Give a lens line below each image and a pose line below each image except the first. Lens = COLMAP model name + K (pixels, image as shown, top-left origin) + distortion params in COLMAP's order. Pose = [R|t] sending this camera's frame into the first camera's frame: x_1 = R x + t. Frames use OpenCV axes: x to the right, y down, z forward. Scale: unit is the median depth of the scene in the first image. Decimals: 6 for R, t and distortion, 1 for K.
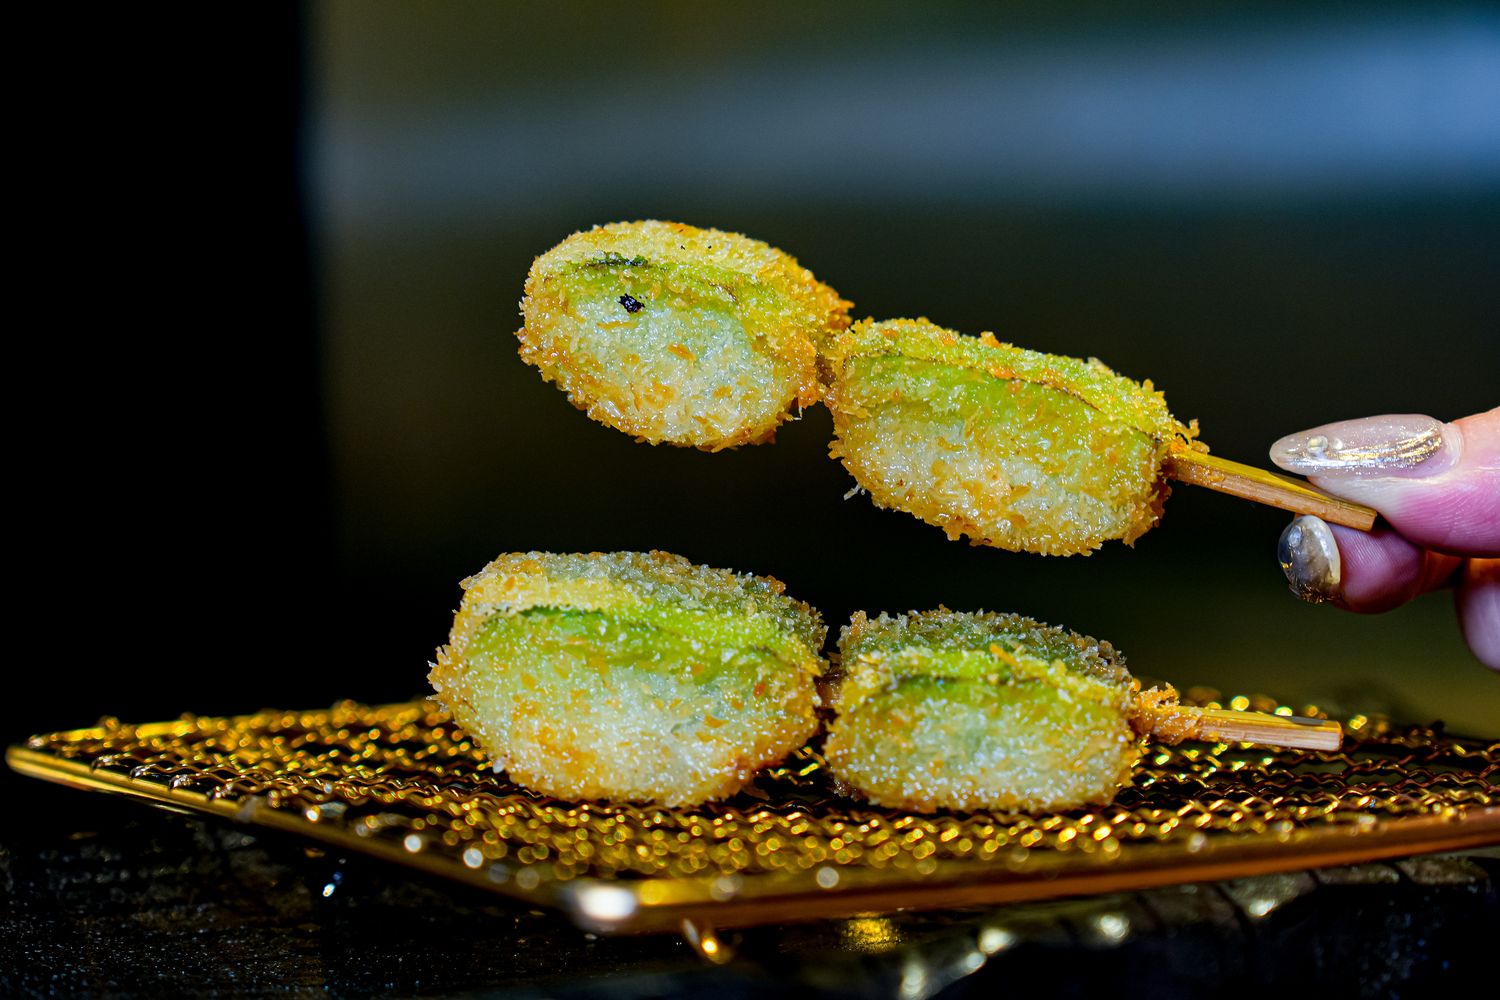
lens RADIAL K [[3602.5, 0, 750.0], [0, 3602.5, 500.0], [0, 0, 1]] dist [0.033674, 1.393555]
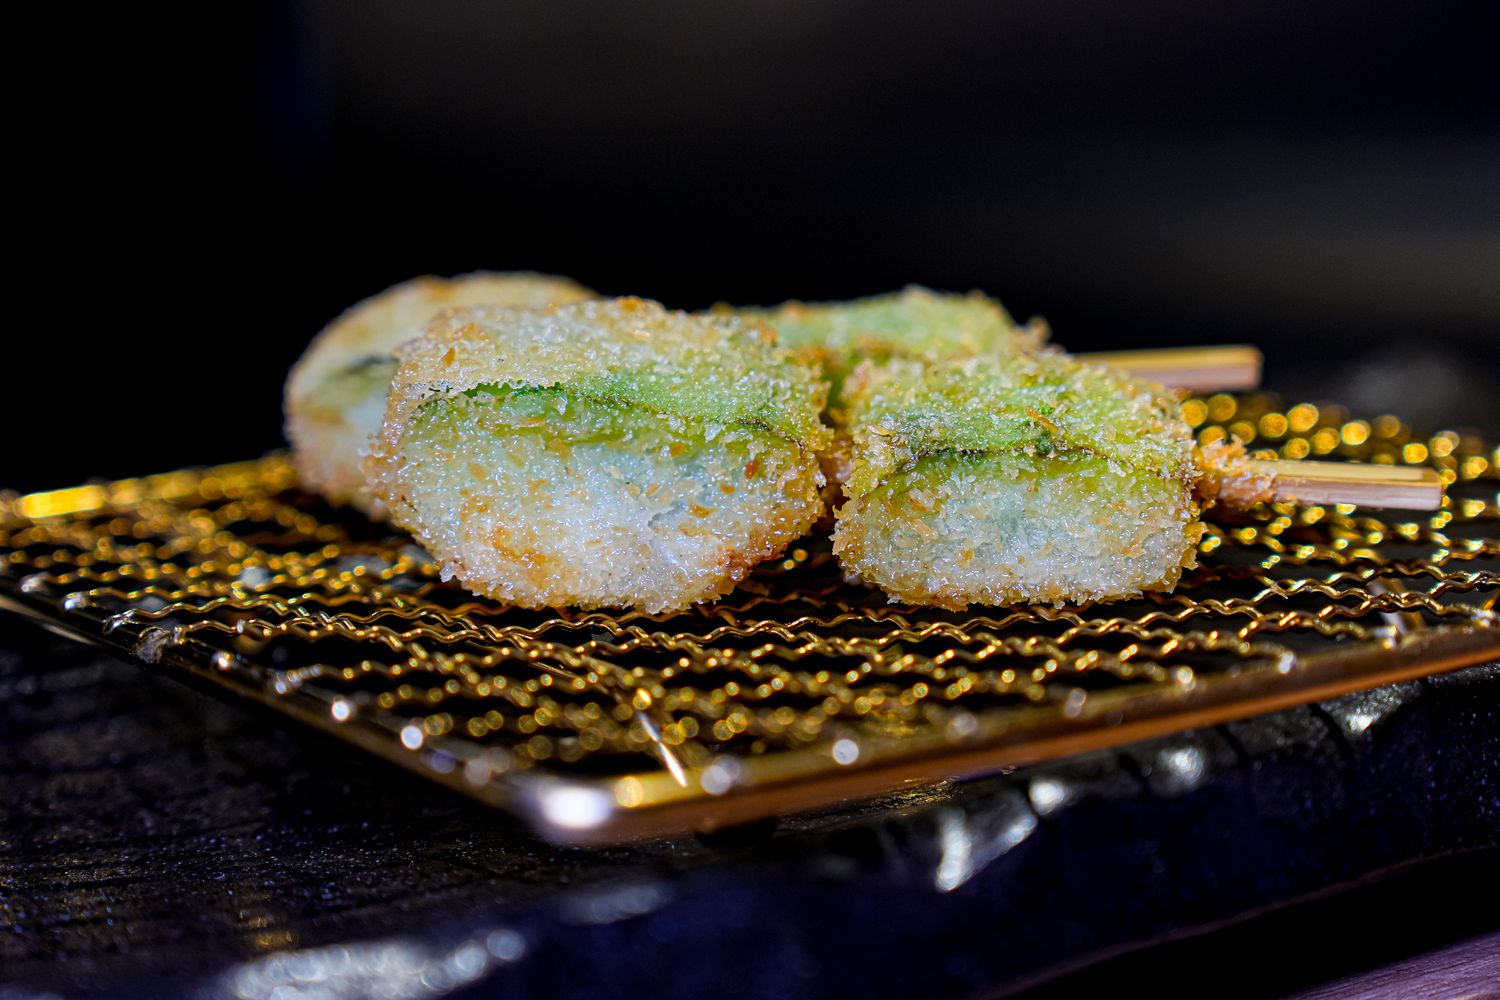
lens RADIAL K [[3602.5, 0, 750.0], [0, 3602.5, 500.0], [0, 0, 1]] dist [0.033674, 1.393555]
pose [[0.999149, -0.041231, -0.001120, 0.002809], [0.041055, 0.991528, 0.123233, -0.044465], [-0.003971, -0.123174, 0.992377, 0.164730]]
